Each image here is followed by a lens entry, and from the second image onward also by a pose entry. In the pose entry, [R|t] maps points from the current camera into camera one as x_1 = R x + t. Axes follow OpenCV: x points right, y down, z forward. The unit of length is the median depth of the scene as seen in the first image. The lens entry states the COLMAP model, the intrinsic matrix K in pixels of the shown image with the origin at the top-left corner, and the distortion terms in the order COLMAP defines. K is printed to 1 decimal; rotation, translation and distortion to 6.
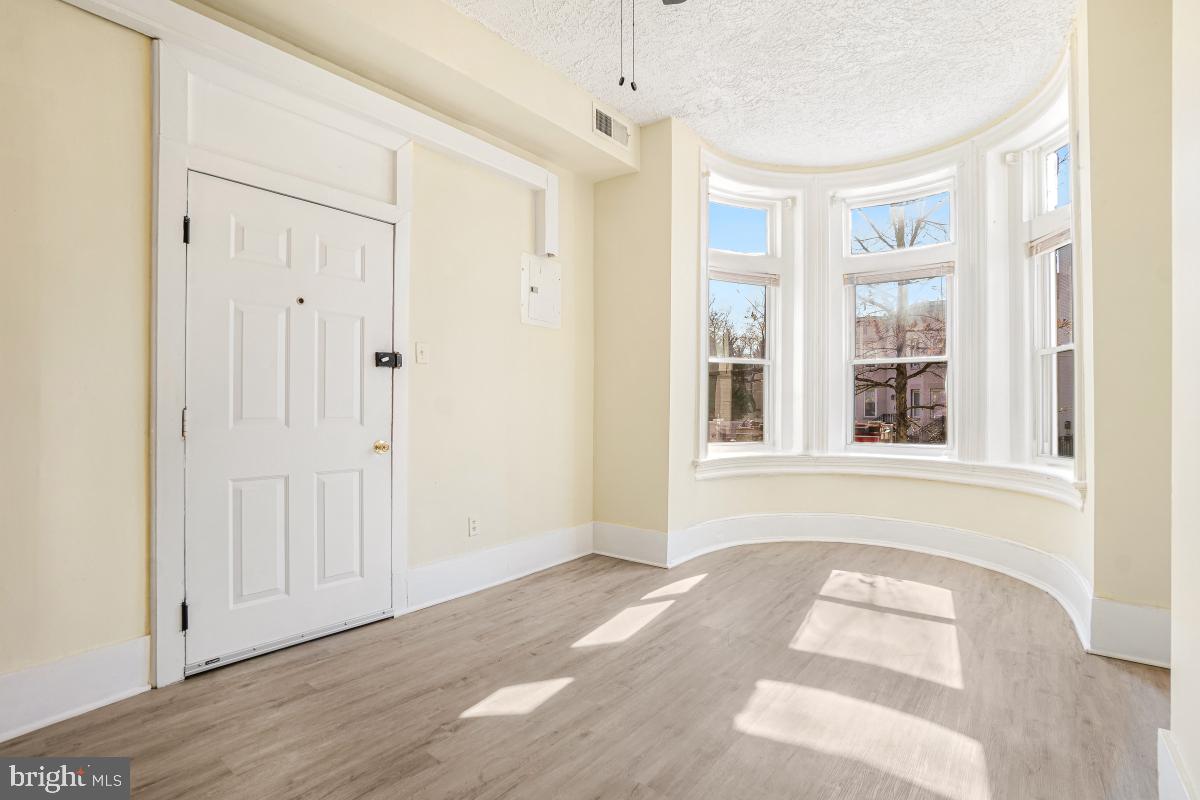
lens RADIAL K [[590.9, 0, 594.4], [0, 590.9, 393.3], [0, 0, 1]] dist [-0.022060, 0.000525]
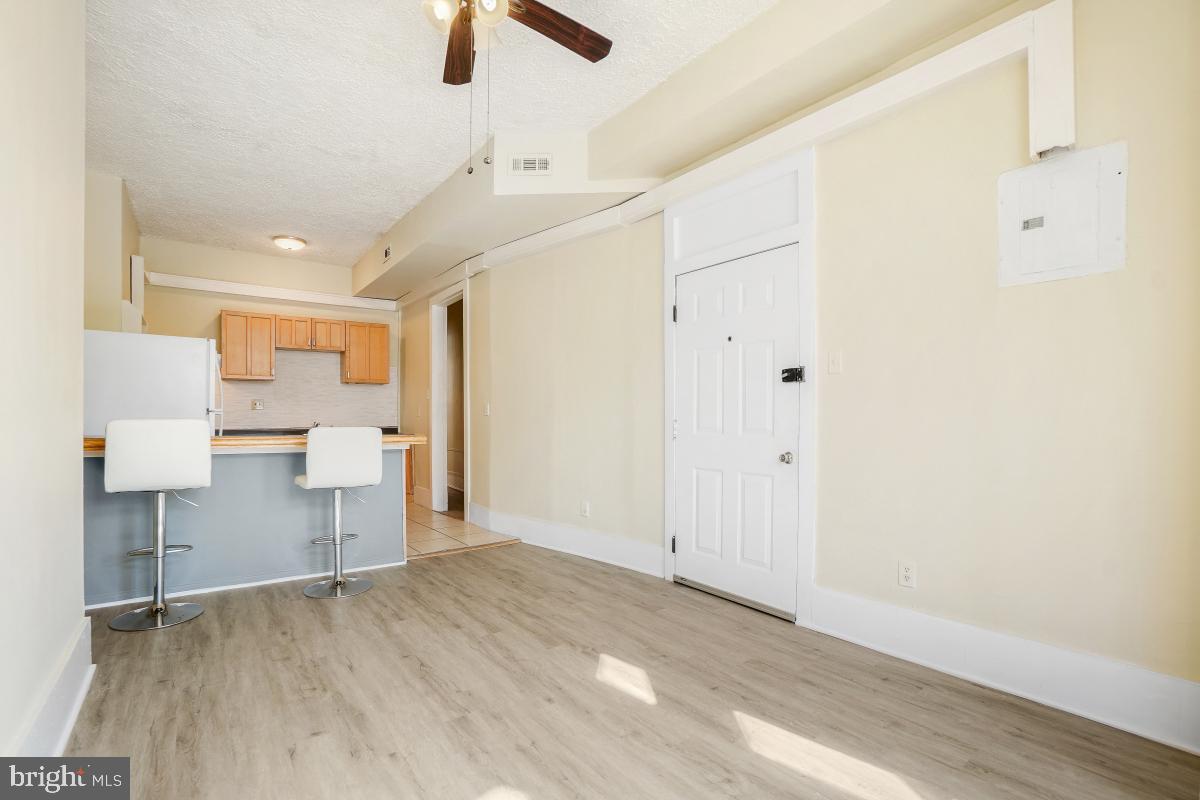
lens RADIAL K [[555.2, 0, 611.2], [0, 555.2, 414.1], [0, 0, 1]] dist [-0.064476, 0.025339]
pose [[-0.243654, -0.008772, -0.969823, 0.590711], [0.017890, 0.999748, -0.013537, 0.017502], [0.969697, -0.020648, -0.243435, 0.813776]]
